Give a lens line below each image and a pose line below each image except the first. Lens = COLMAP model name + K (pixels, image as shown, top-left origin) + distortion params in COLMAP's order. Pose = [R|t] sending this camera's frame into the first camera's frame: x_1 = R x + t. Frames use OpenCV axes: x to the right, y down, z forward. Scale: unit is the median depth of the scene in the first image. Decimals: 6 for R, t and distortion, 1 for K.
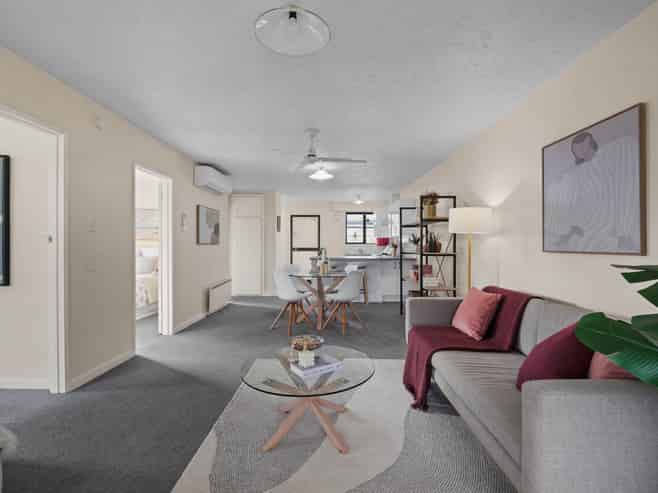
lens RADIAL K [[320.9, 0, 329.0], [0, 320.9, 246.5], [0, 0, 1]] dist [0.019498, -0.000287]
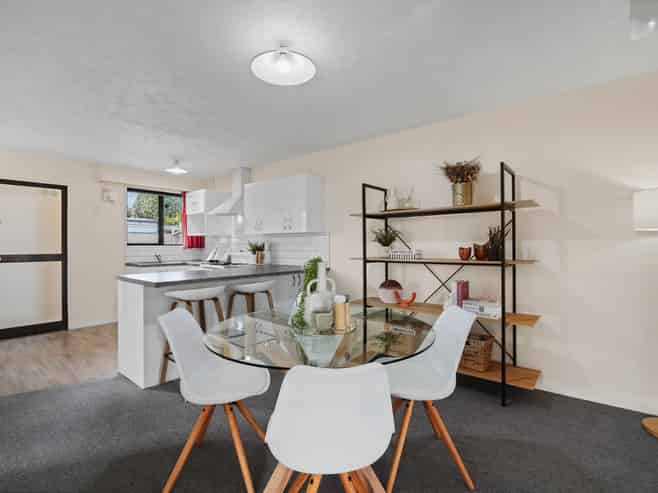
lens RADIAL K [[320.9, 0, 329.0], [0, 320.9, 246.5], [0, 0, 1]] dist [0.019498, -0.000287]
pose [[0.639417, -0.004231, 0.768848, -0.151977], [0.013366, 0.999895, -0.005613, 0.001300], [-0.768744, 0.013865, 0.639407, 0.384558]]
